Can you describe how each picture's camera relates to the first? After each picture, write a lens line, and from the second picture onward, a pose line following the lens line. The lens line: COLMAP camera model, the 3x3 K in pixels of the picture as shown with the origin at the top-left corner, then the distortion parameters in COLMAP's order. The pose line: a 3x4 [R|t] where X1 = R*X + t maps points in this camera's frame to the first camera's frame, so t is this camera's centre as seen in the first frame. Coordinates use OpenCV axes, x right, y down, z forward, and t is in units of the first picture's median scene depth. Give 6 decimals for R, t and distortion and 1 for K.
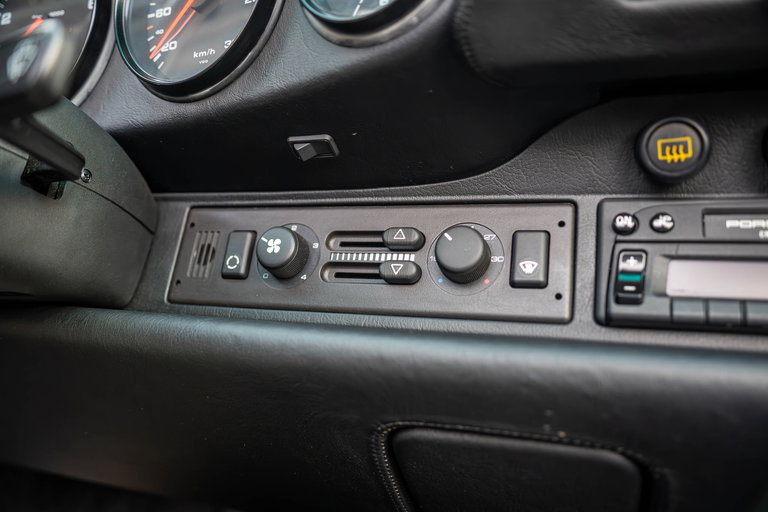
lens RADIAL K [[608.3, 0, 384.7], [0, 608.3, 253.5], [0, 0, 1]] dist [-0.007477, -0.002989]
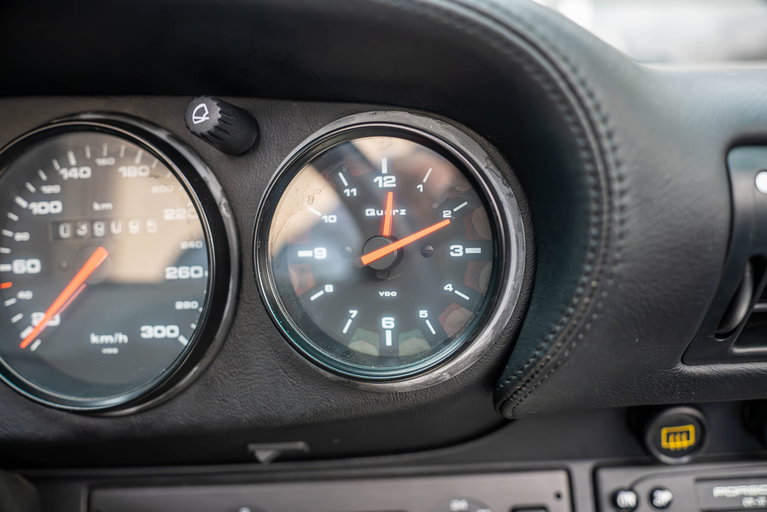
lens RADIAL K [[607.5, 0, 380.4], [0, 607.5, 257.5], [0, 0, 1]] dist [-0.007477, -0.002989]
pose [[0.942493, -0.099504, 0.319072, -0.249532], [0.062202, 0.990197, 0.125061, -0.585239], [-0.328388, -0.098022, 0.939443, 0.252861]]
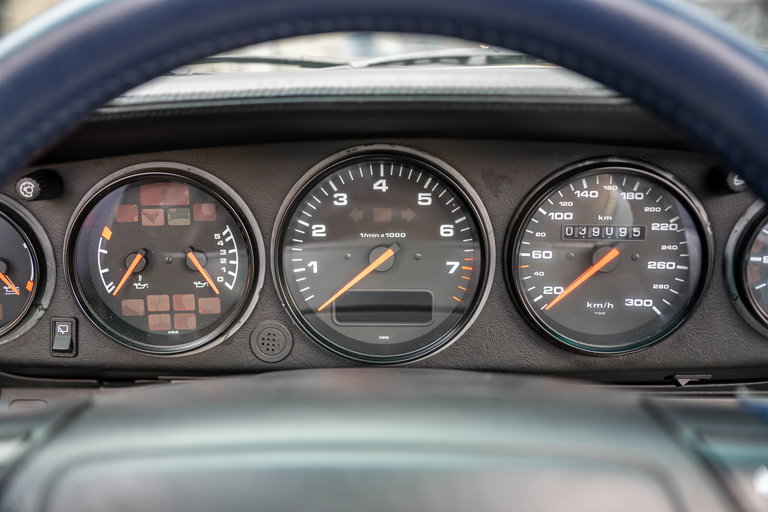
lens RADIAL K [[653.5, 0, 385.5], [0, 653.5, 252.7], [0, 0, 1]] dist [0.007691, 0.000400]
pose [[0.936933, -0.119204, 0.328552, -1.222793], [0.021423, 0.957860, 0.286435, -0.904601], [-0.348851, -0.261332, 0.900005, 0.110333]]
